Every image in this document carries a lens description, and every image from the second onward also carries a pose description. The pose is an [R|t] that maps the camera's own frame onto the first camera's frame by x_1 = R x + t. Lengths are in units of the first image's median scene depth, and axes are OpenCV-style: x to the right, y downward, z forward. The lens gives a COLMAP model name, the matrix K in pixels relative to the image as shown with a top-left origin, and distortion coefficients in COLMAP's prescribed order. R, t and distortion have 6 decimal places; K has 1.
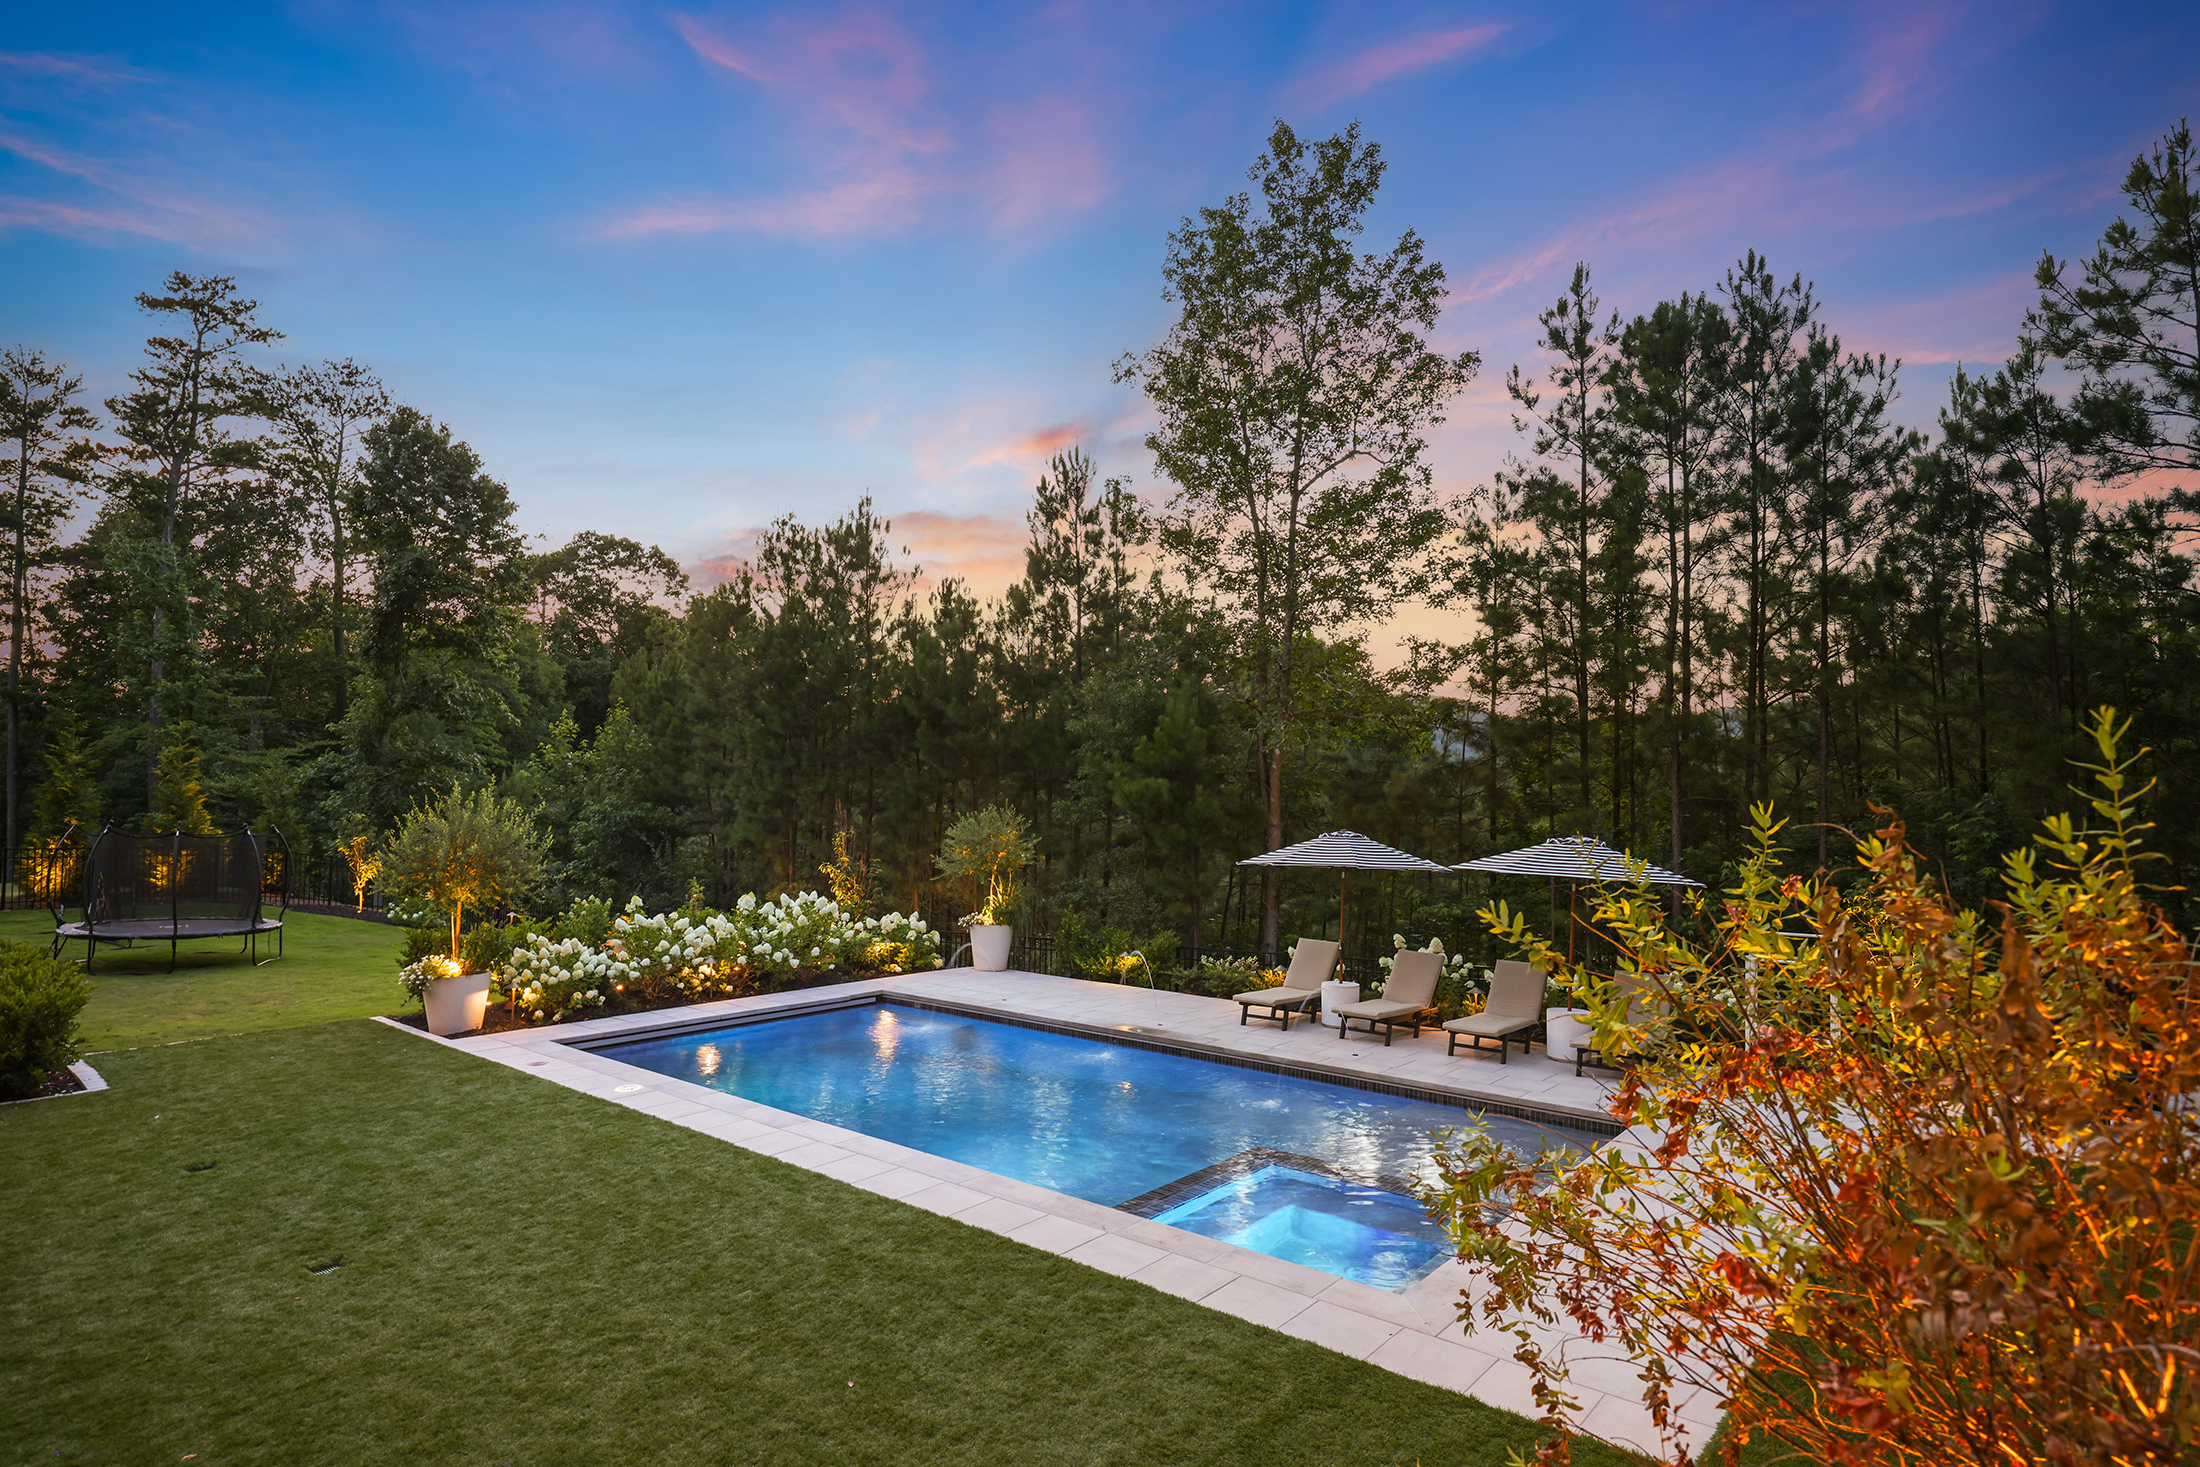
lens RADIAL K [[1132.4, 0, 1109.3], [0, 1132.4, 766.1], [0, 0, 1]] dist [-0.001824, 0.001245]
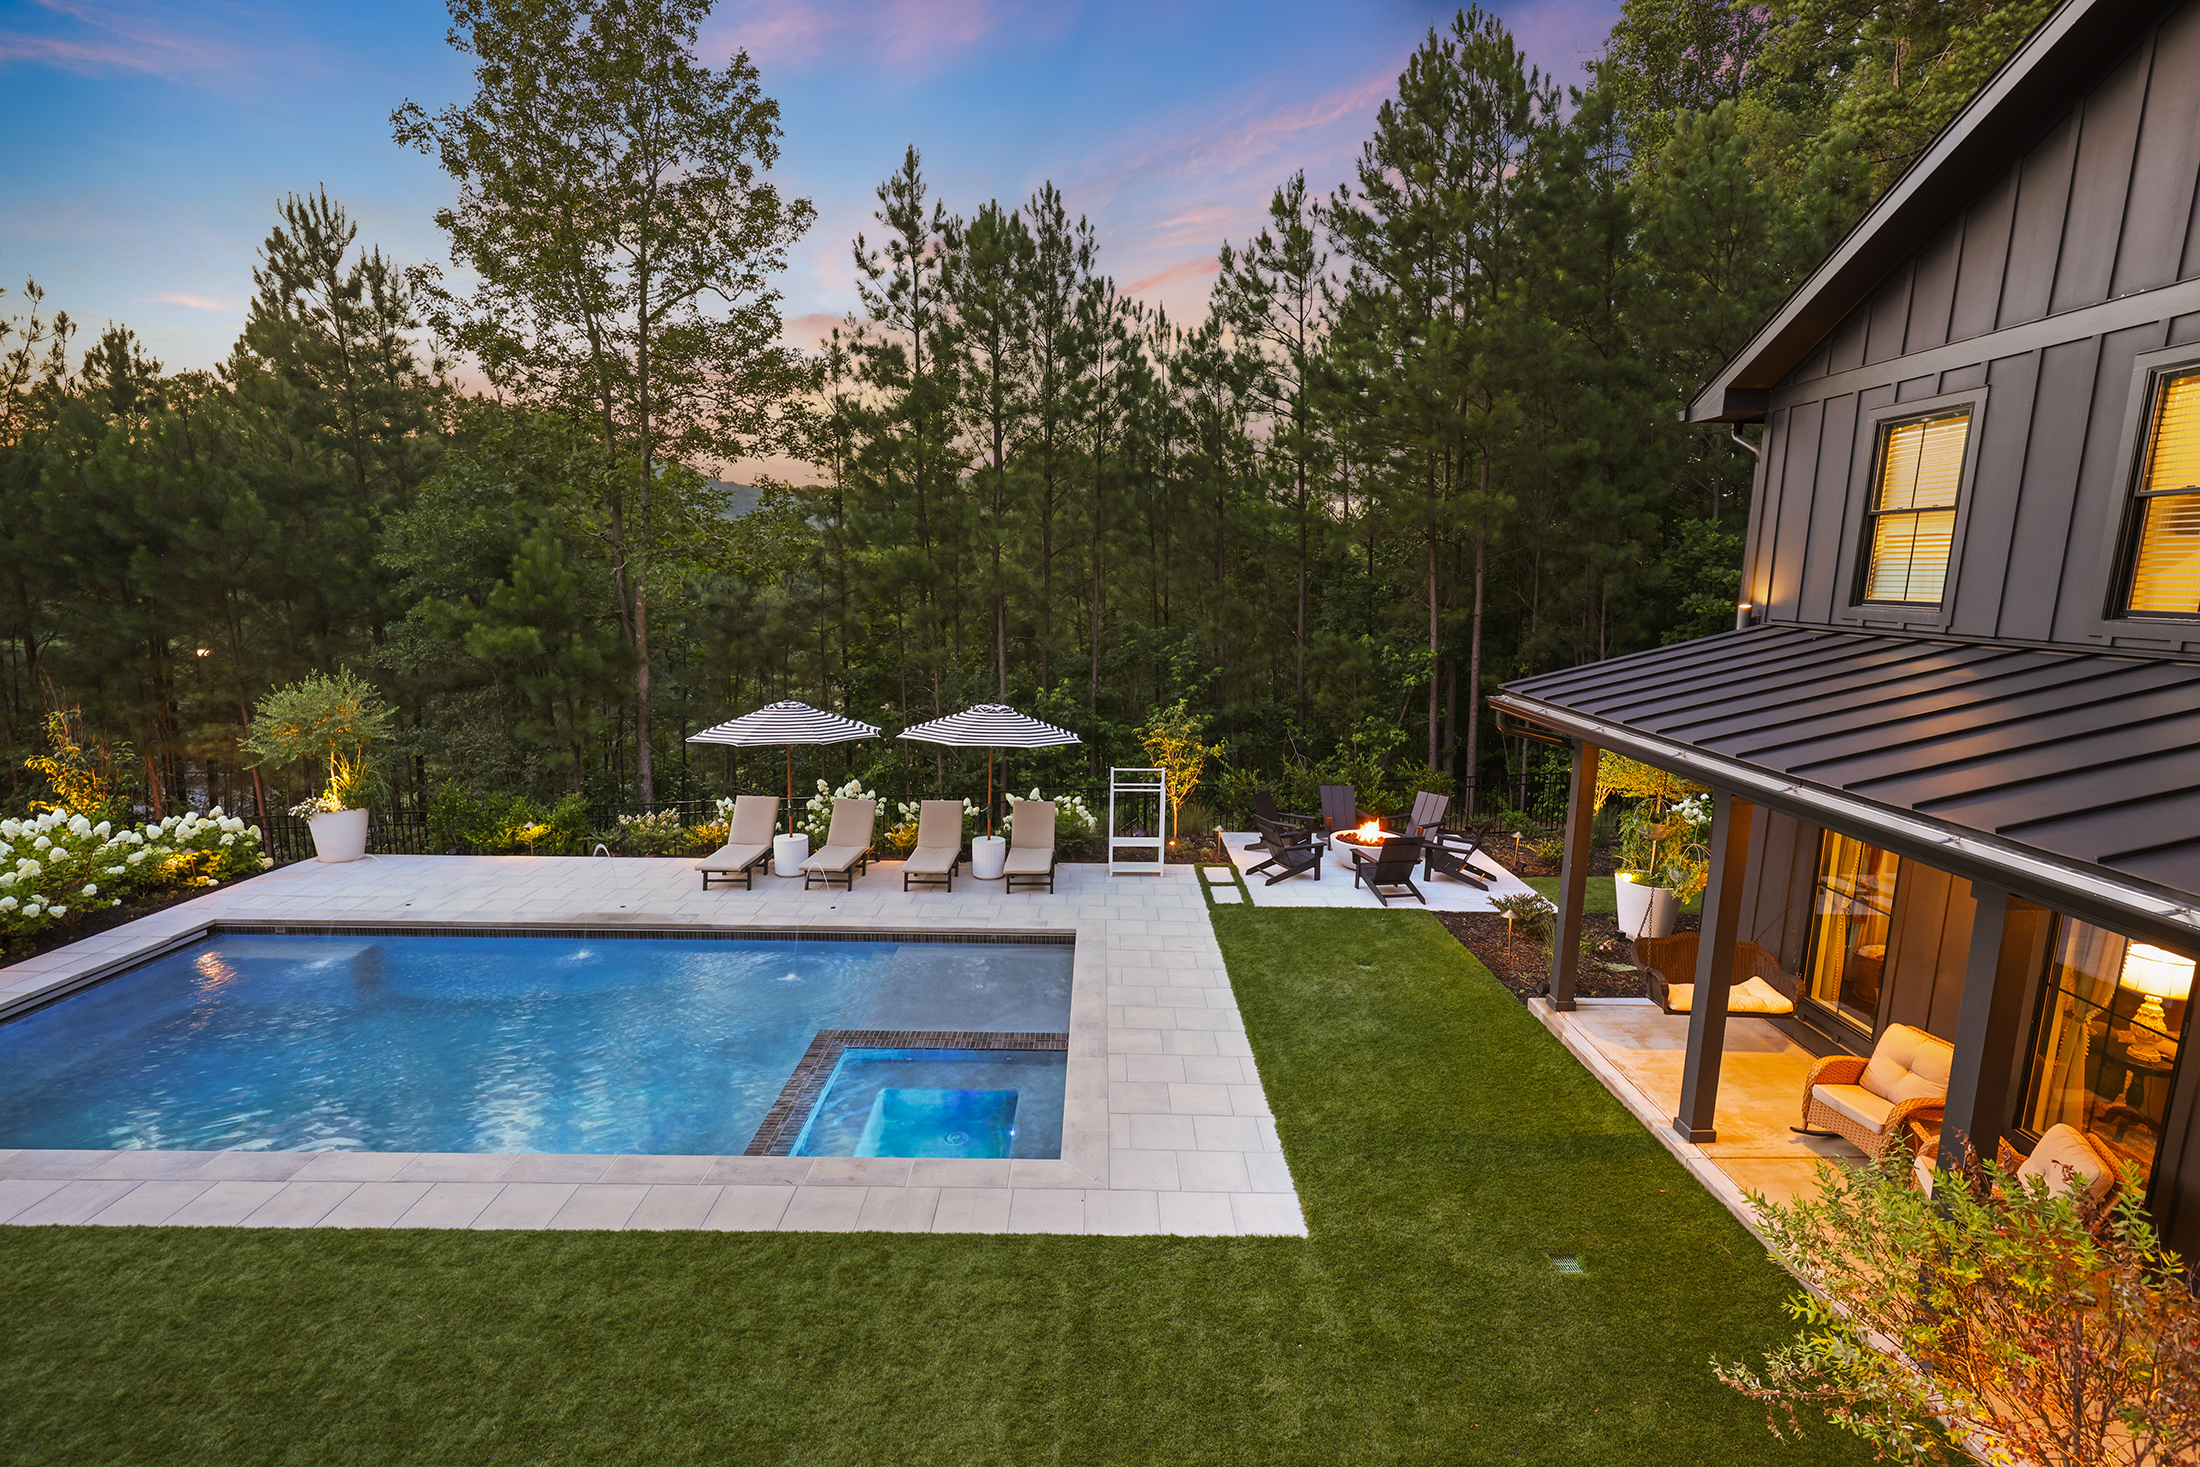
lens RADIAL K [[995.8, 0, 1094.8], [0, 995.8, 730.1], [0, 0, 1]] dist [-0.003858, 0.000595]
pose [[0.772267, -0.101299, 0.627170, -0.121182], [-0.025489, 0.981471, 0.189910, -0.075996], [-0.634786, -0.162647, 0.755376, 0.057467]]
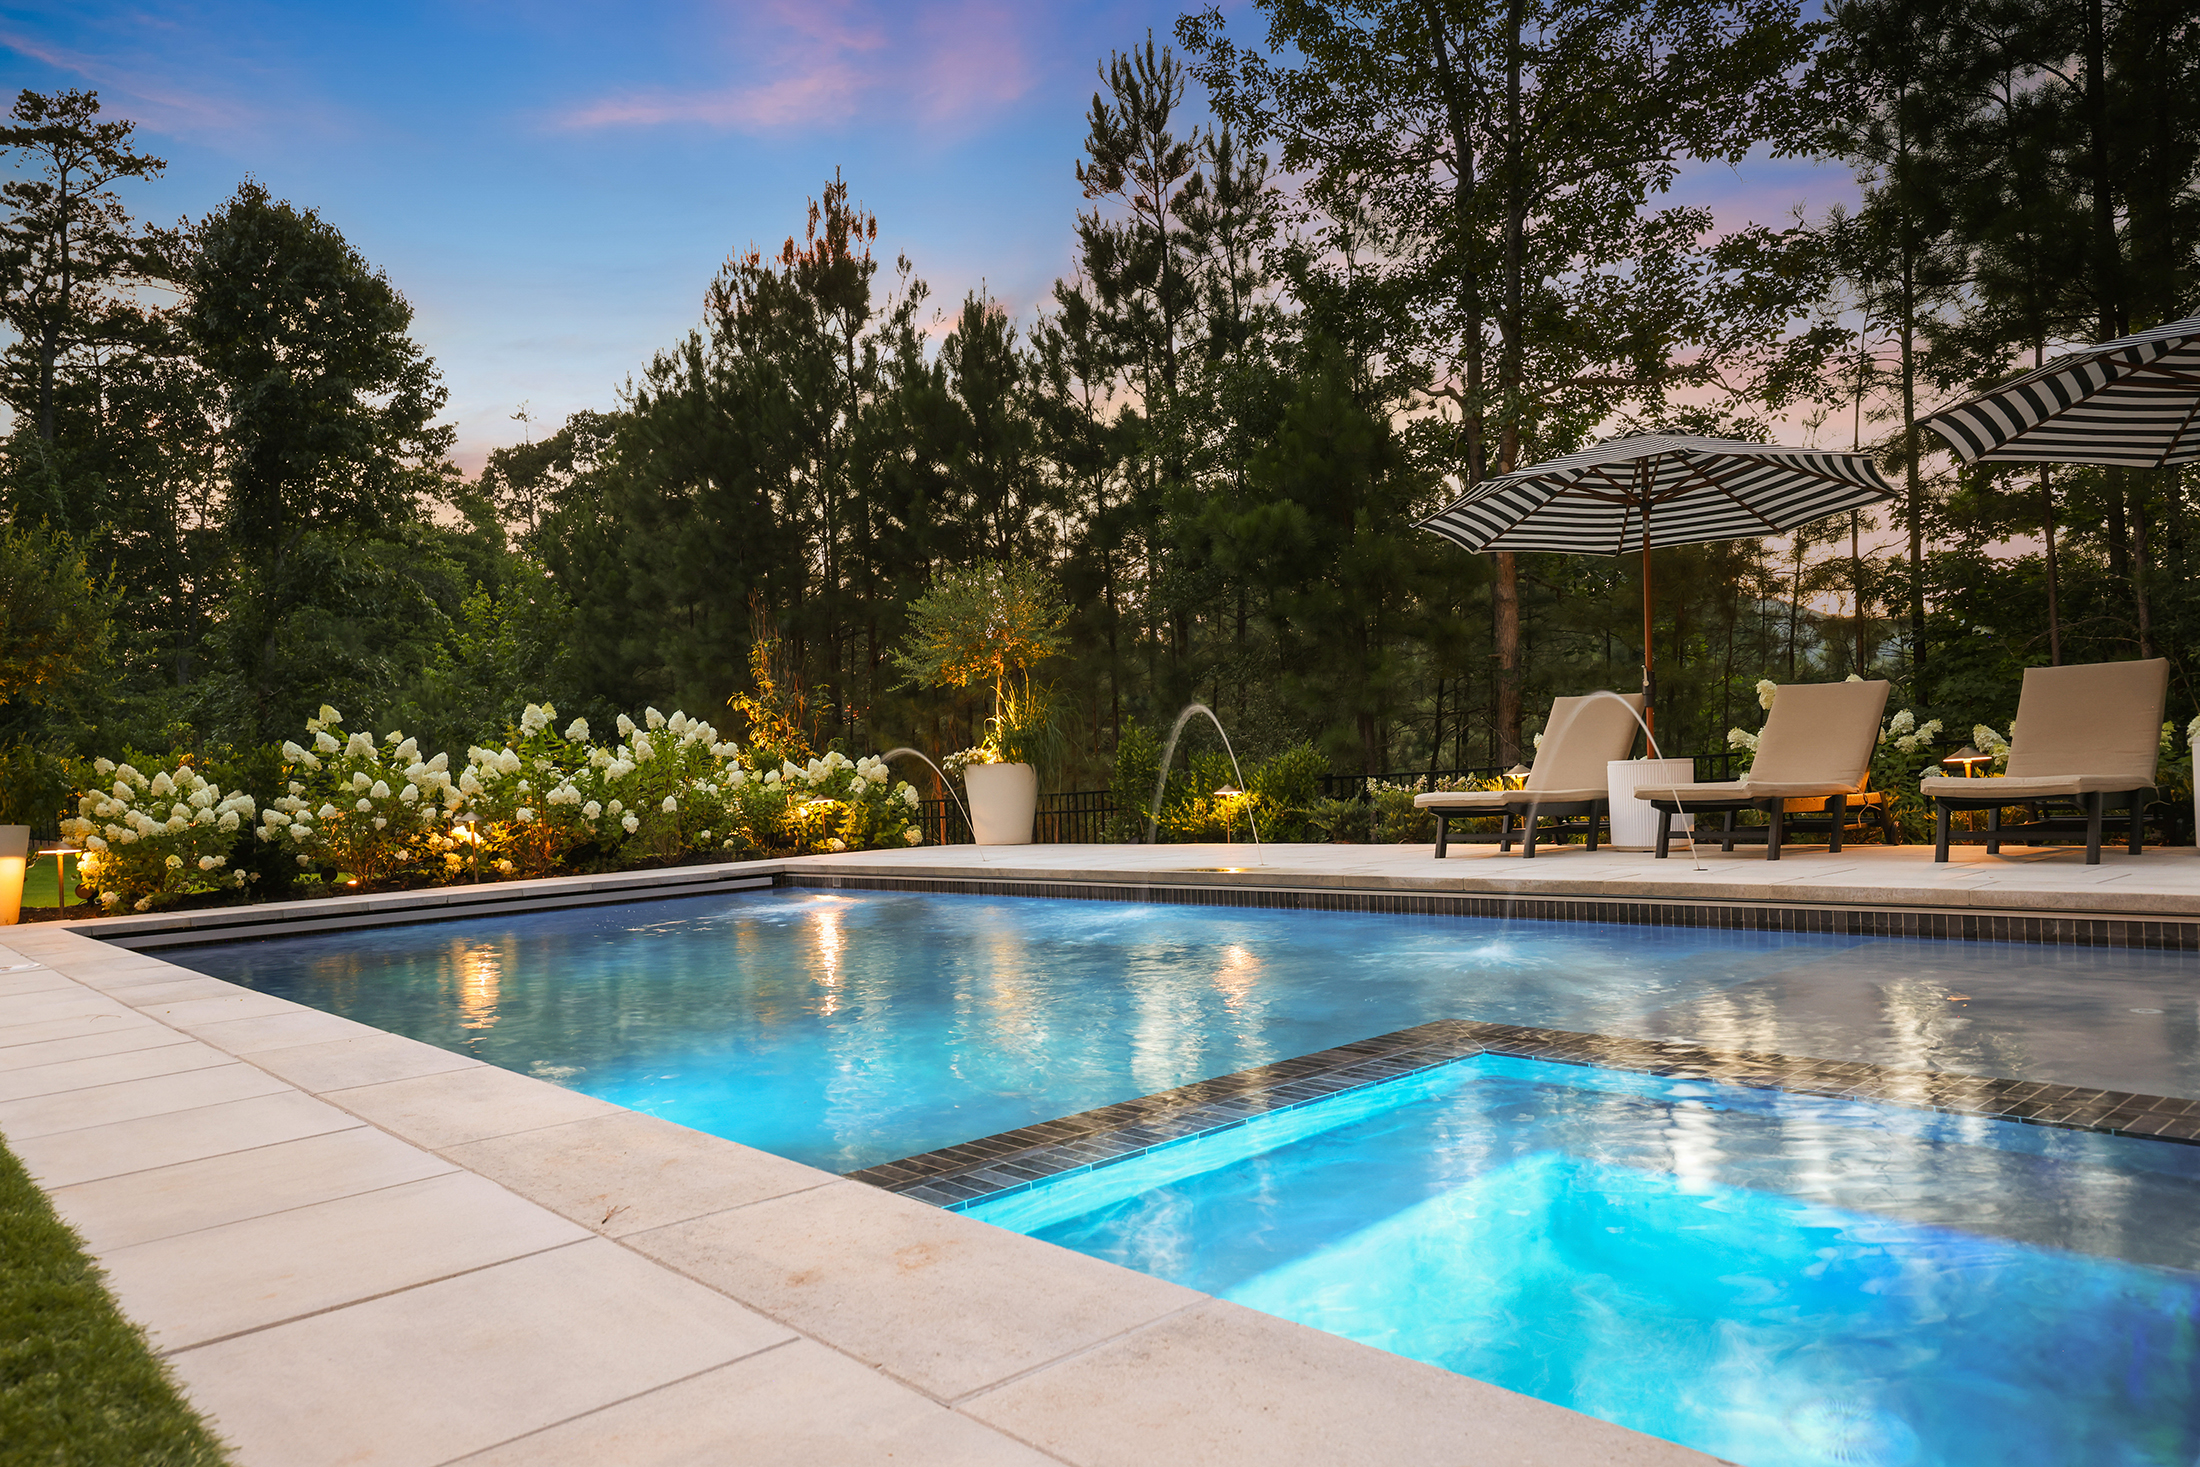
lens RADIAL K [[1422.0, 0, 1102.3], [0, 1422.0, 824.0], [0, 0, 1]] dist [-0.005260, -0.001700]
pose [[0.988749, -0.051878, -0.140298, 0.043966], [0.061897, 0.995763, 0.068012, 0.117334], [0.136175, -0.075931, 0.987771, 0.279091]]
